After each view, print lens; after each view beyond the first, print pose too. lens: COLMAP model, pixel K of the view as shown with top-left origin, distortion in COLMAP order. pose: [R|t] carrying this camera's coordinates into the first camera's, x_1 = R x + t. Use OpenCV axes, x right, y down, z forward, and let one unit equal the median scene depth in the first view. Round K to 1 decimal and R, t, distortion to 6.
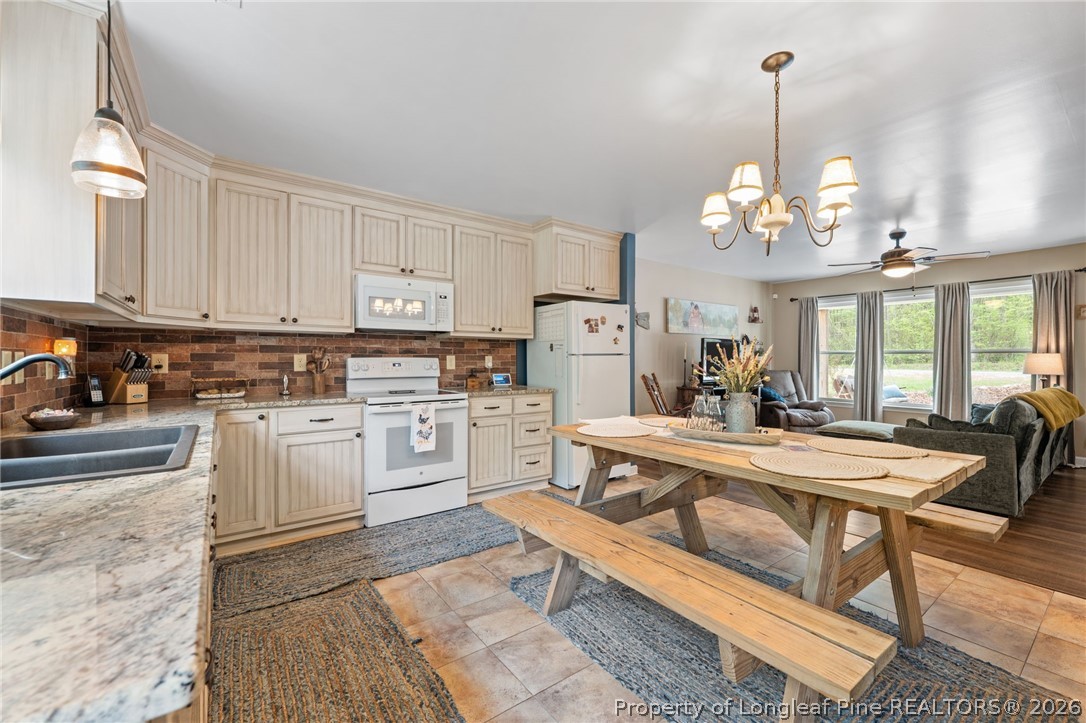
lens RADIAL K [[445.7, 0, 543.0], [0, 445.7, 361.5], [0, 0, 1]] dist [0.002073, 0.000084]
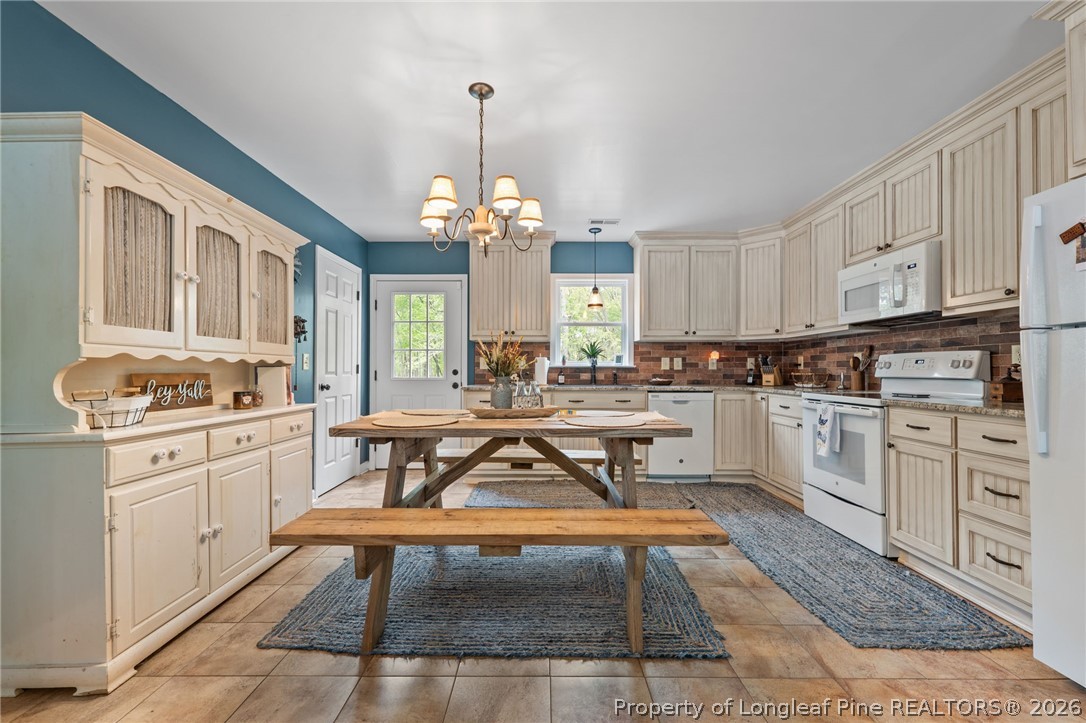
lens RADIAL K [[448.0, 0, 541.9], [0, 448.0, 368.4], [0, 0, 1]] dist [0.000795, 0.000083]
pose [[-0.595607, -0.005206, -0.803259, 0.683707], [-0.006615, 0.999977, -0.001576, 0.024192], [0.803248, 0.004375, -0.595628, 0.914815]]
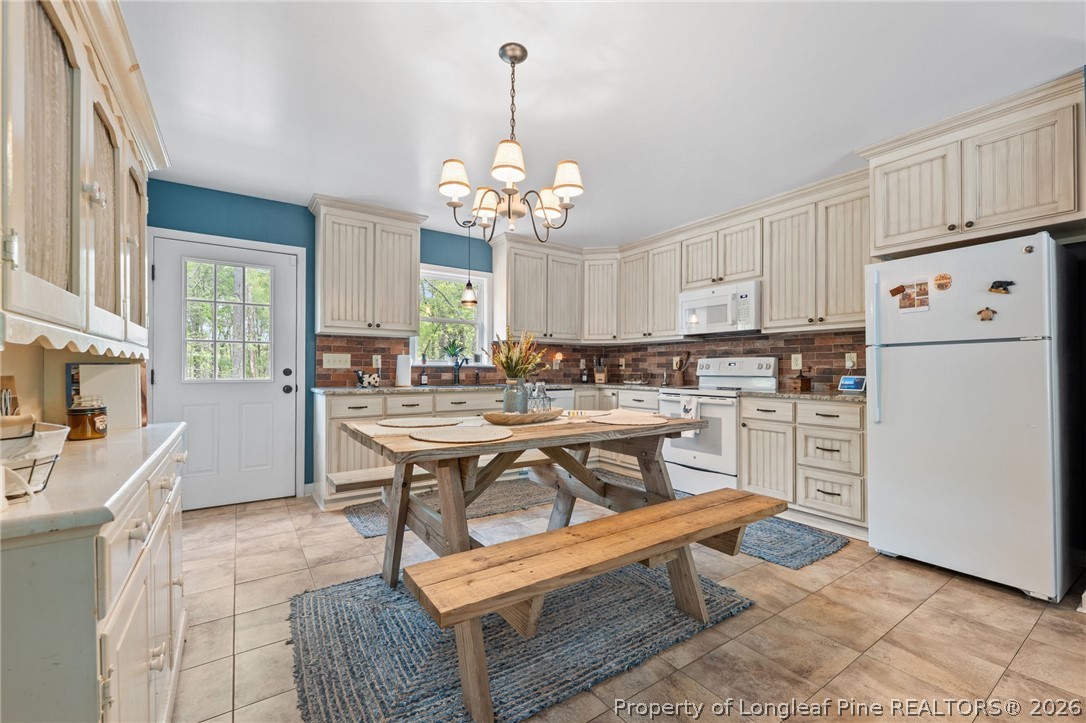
lens RADIAL K [[448.0, 0, 541.9], [0, 448.0, 368.4], [0, 0, 1]] dist [0.000795, 0.000083]
pose [[-0.035420, -0.004372, -0.999363, 0.774853], [-0.009111, 0.999950, -0.004051, 0.025628], [0.999331, 0.008961, -0.035458, 0.557579]]
